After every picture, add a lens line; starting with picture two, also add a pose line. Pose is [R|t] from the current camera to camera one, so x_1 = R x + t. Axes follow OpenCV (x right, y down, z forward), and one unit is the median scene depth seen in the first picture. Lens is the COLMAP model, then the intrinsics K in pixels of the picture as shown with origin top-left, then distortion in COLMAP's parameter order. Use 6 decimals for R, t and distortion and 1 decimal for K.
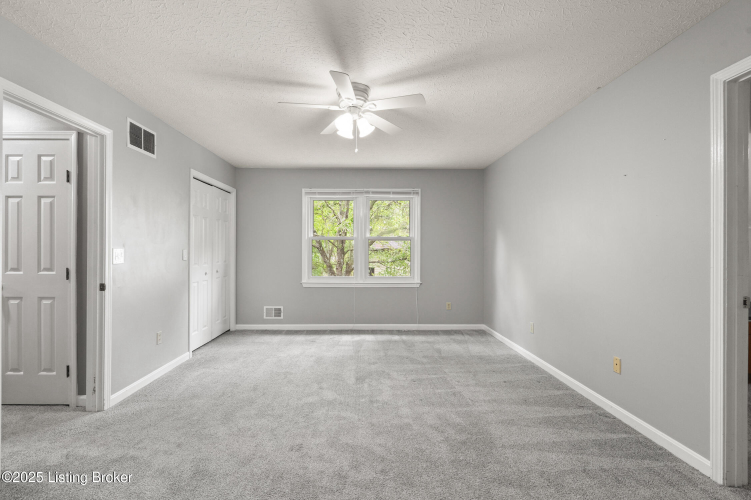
lens RADIAL K [[336.5, 0, 376.6], [0, 336.5, 246.8], [0, 0, 1]] dist [0.000662, 0.000379]
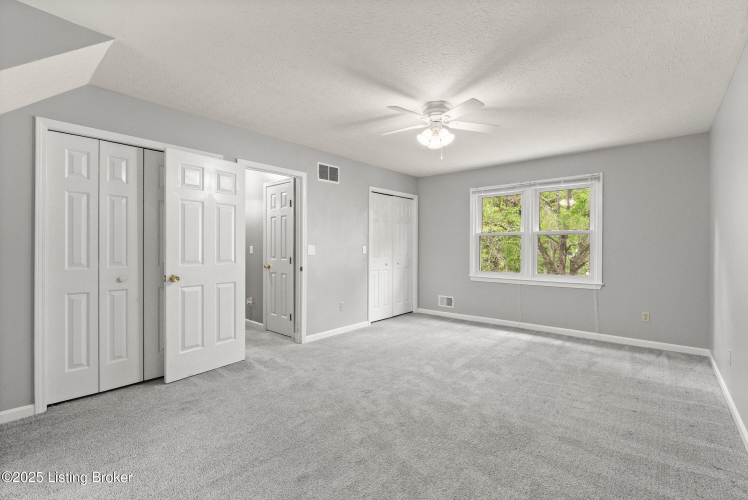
lens RADIAL K [[335.2, 0, 375.1], [0, 335.2, 246.8], [0, 0, 1]] dist [0.000662, 0.000379]
pose [[0.752125, -0.000960, -0.659020, 0.445262], [0.009856, 0.999903, 0.009792, -0.002251], [0.658947, -0.013860, 0.752062, 0.003309]]
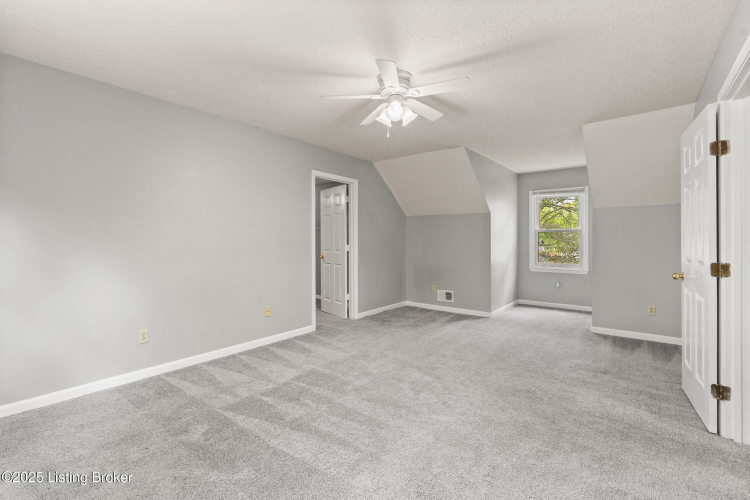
lens RADIAL K [[336.1, 0, 376.1], [0, 336.1, 246.8], [0, 0, 1]] dist [0.000662, 0.000379]
pose [[-0.776739, -0.012669, 0.629696, -0.544746], [-0.013173, 0.999906, 0.003869, 0.025830], [-0.629685, -0.005290, -0.776832, 1.530840]]
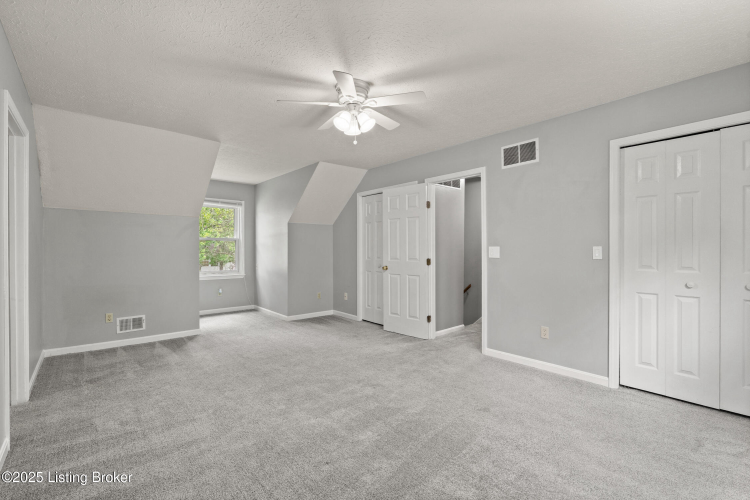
lens RADIAL K [[336.1, 0, 376.1], [0, 336.1, 246.8], [0, 0, 1]] dist [0.000662, 0.000379]
pose [[-0.762346, -0.005545, -0.647145, 0.441087], [0.010011, 0.999743, -0.020359, 0.024162], [0.647092, -0.022000, -0.762095, 1.543110]]
